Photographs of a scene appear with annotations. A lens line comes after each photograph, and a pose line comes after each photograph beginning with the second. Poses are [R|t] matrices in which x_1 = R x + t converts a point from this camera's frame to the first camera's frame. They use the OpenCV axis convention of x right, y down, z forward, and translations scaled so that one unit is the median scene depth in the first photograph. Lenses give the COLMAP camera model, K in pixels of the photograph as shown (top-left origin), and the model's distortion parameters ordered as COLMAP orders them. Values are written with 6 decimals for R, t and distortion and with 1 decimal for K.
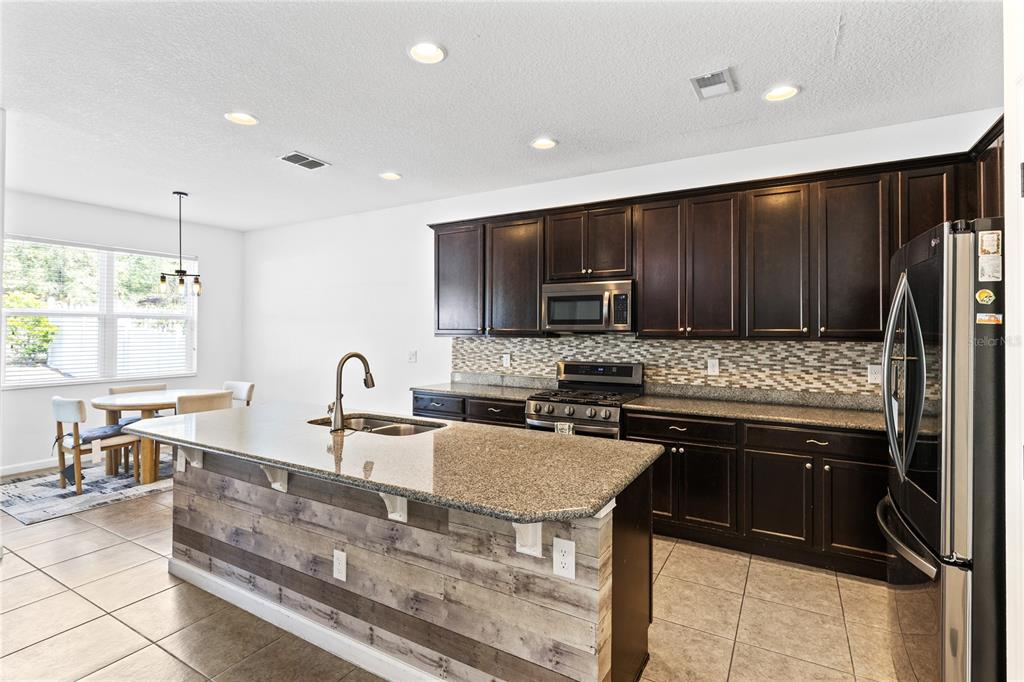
lens RADIAL K [[492.8, 0, 511.9], [0, 492.8, 331.7], [0, 0, 1]] dist [0.001241, 0.000198]
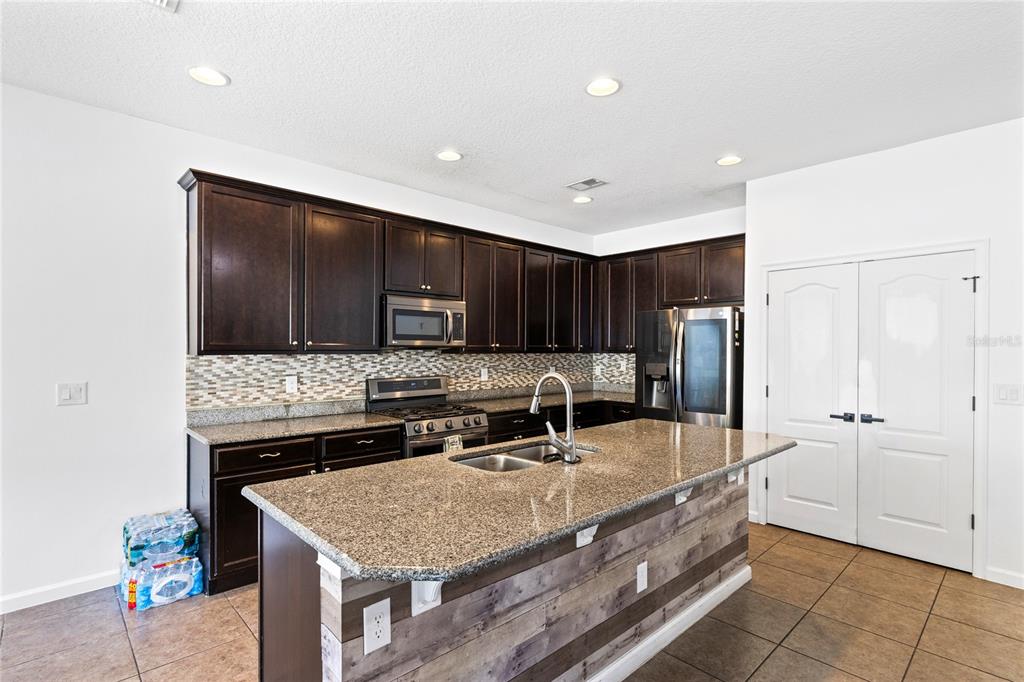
lens RADIAL K [[492.8, 0, 525.0], [0, 492.8, 356.2], [0, 0, 1]] dist [0.001241, 0.000198]
pose [[0.274777, -0.019637, 0.961307, -0.744851], [-0.004363, 0.999756, 0.021669, -0.003951], [-0.961498, -0.010148, 0.274624, 0.511078]]
